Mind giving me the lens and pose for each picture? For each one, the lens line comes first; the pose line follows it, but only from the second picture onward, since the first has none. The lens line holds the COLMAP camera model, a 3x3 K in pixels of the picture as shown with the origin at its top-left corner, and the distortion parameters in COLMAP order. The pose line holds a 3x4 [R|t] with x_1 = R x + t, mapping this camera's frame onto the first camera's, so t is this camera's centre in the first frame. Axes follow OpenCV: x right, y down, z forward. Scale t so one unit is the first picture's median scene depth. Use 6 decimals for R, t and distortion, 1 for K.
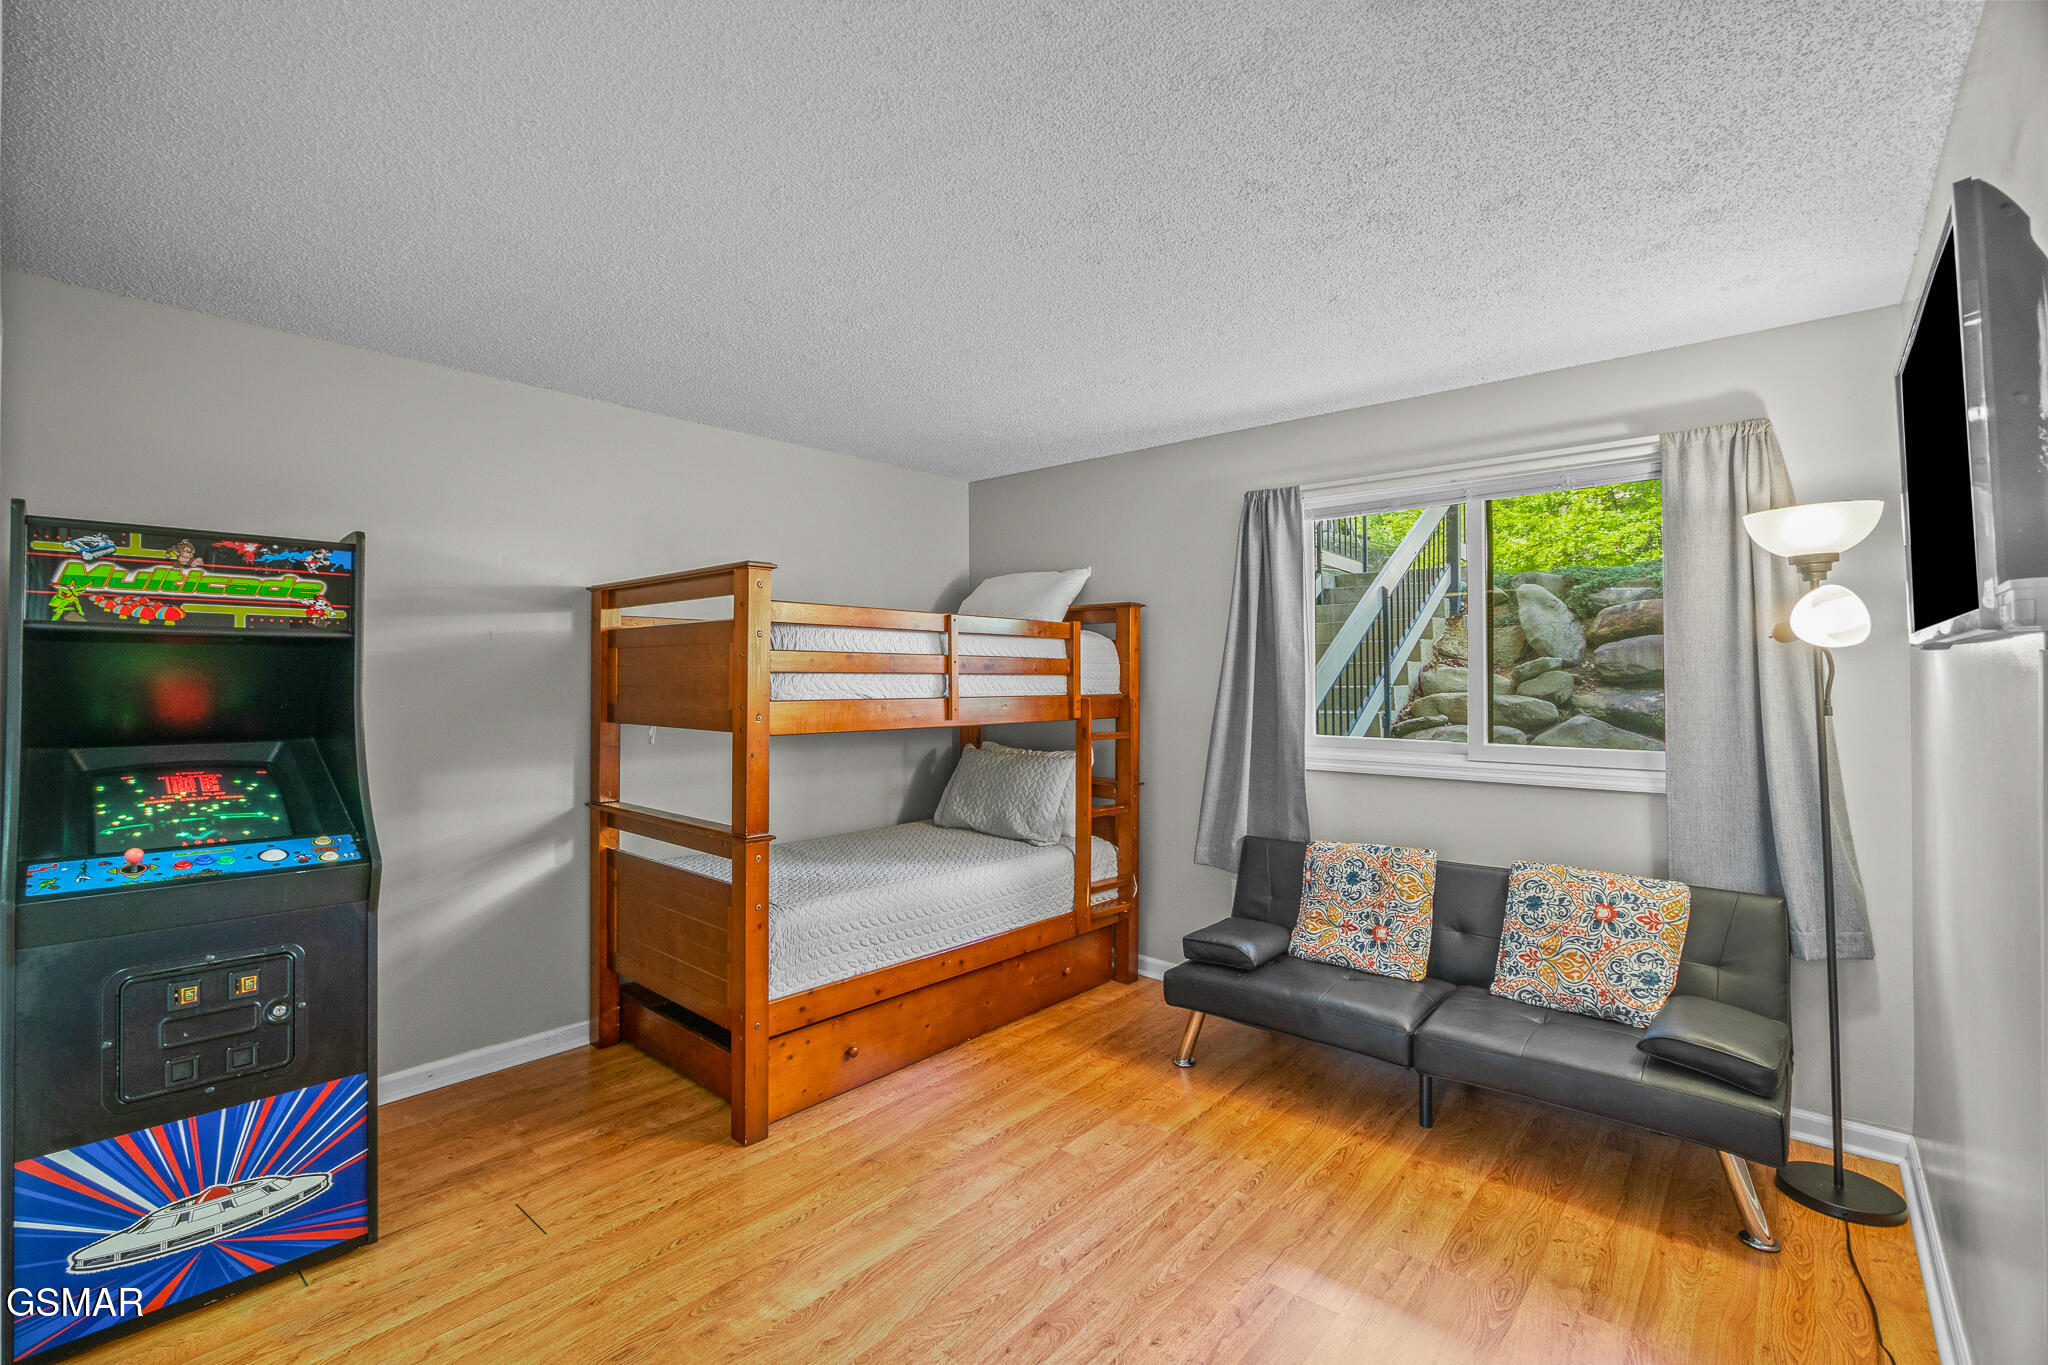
lens RADIAL K [[907.6, 0, 970.5], [0, 907.6, 676.8], [0, 0, 1]] dist [-0.017991, -0.000176]
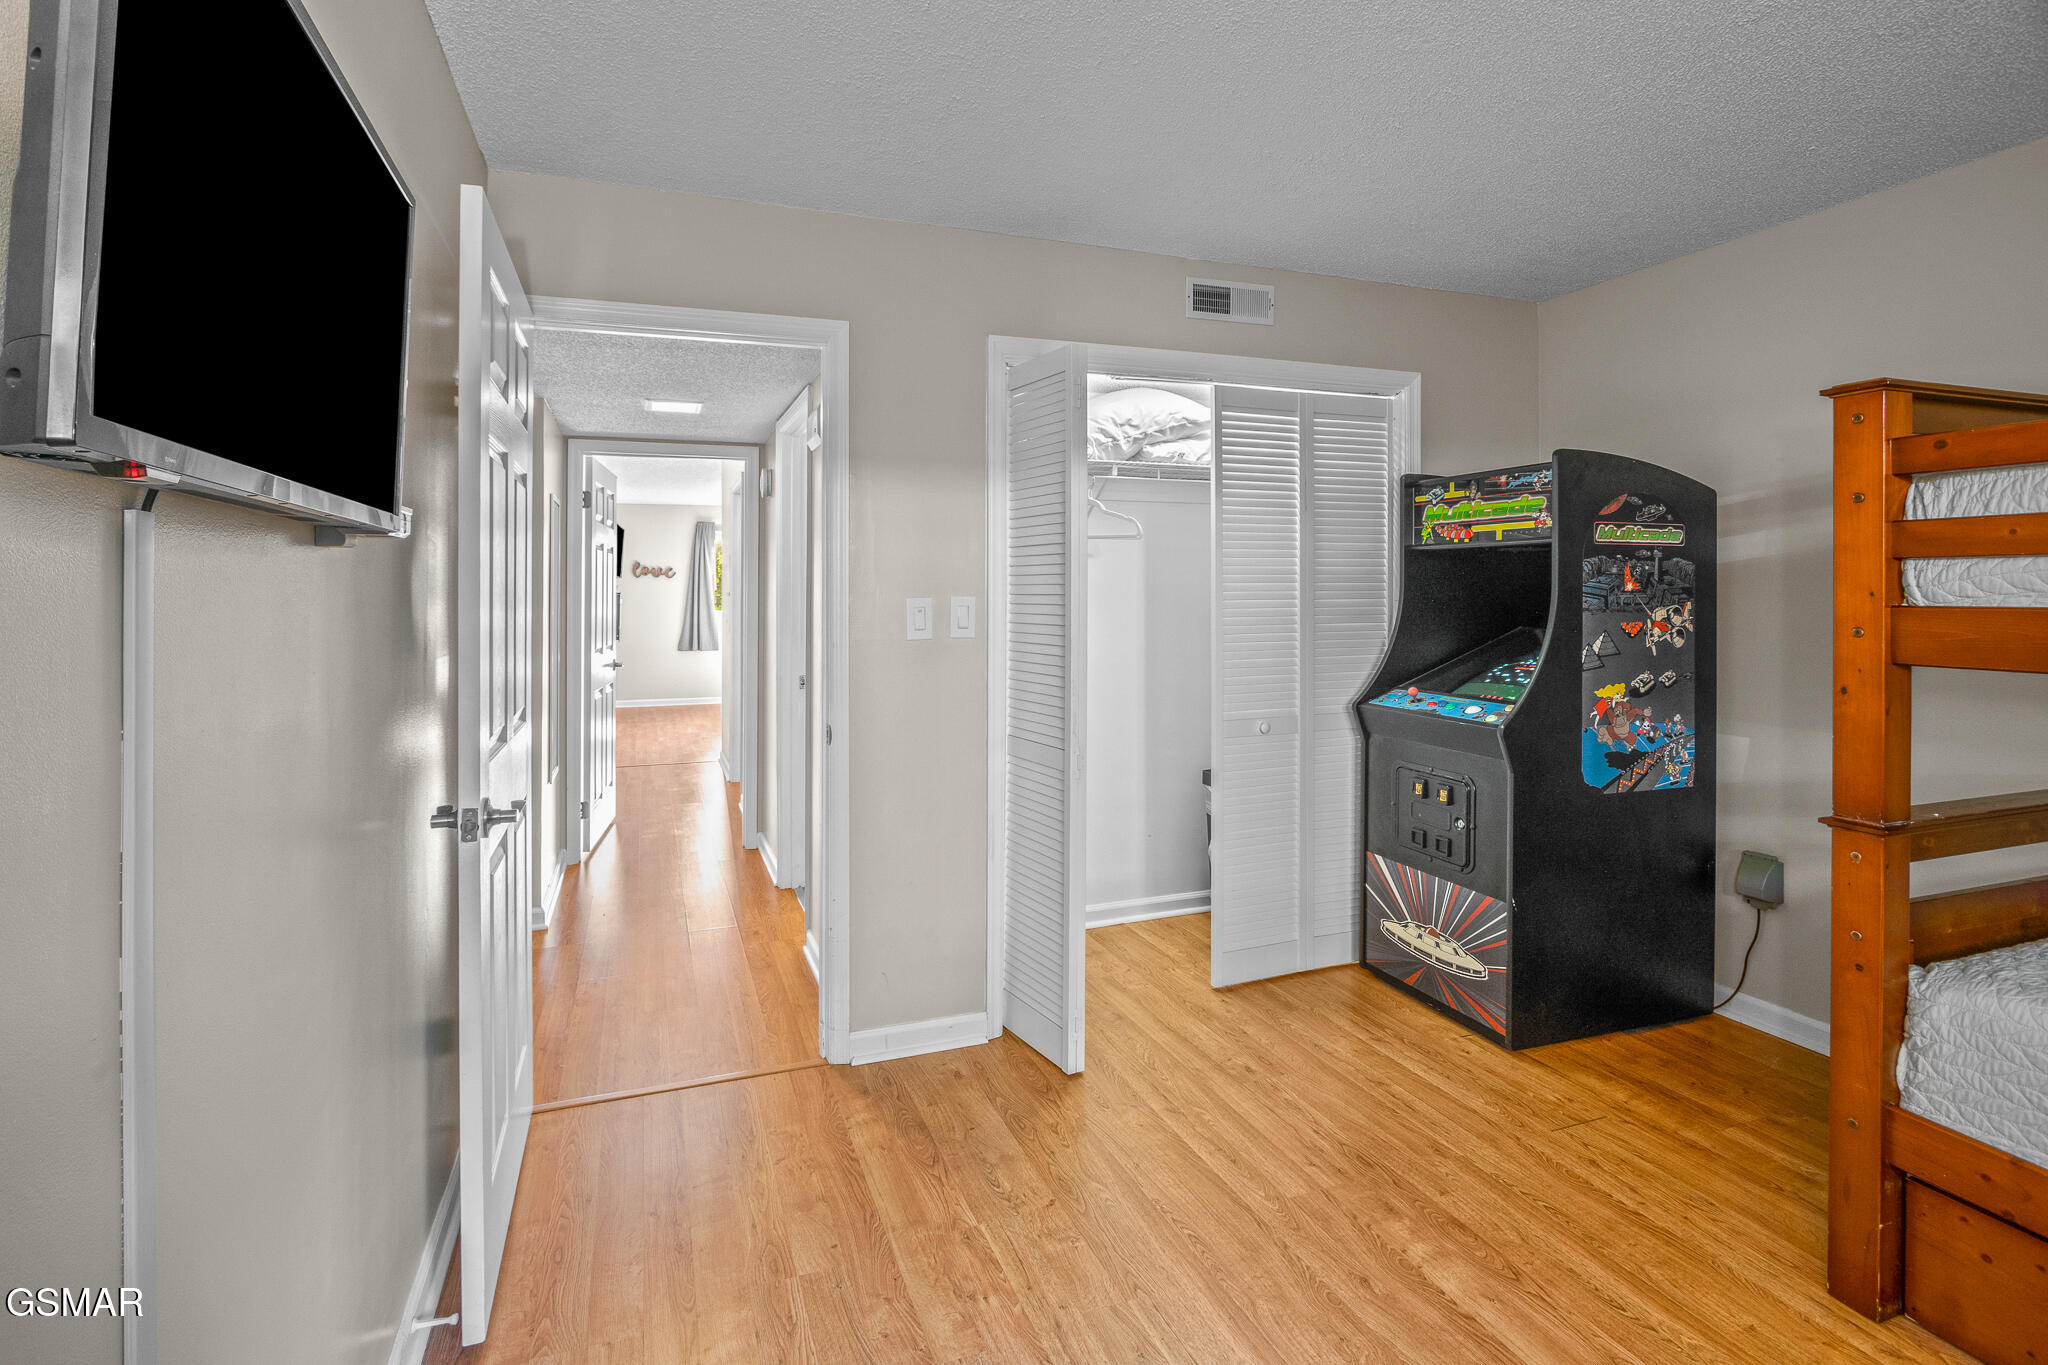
lens RADIAL K [[928.0, 0, 960.3], [0, 928.0, 598.8], [0, 0, 1]] dist [-0.018972, -0.000018]
pose [[-0.480582, 0.008079, -0.876913, 0.772194], [0.004463, 0.999967, 0.006767, 0.019397], [0.876939, -0.000661, -0.480602, 0.963109]]
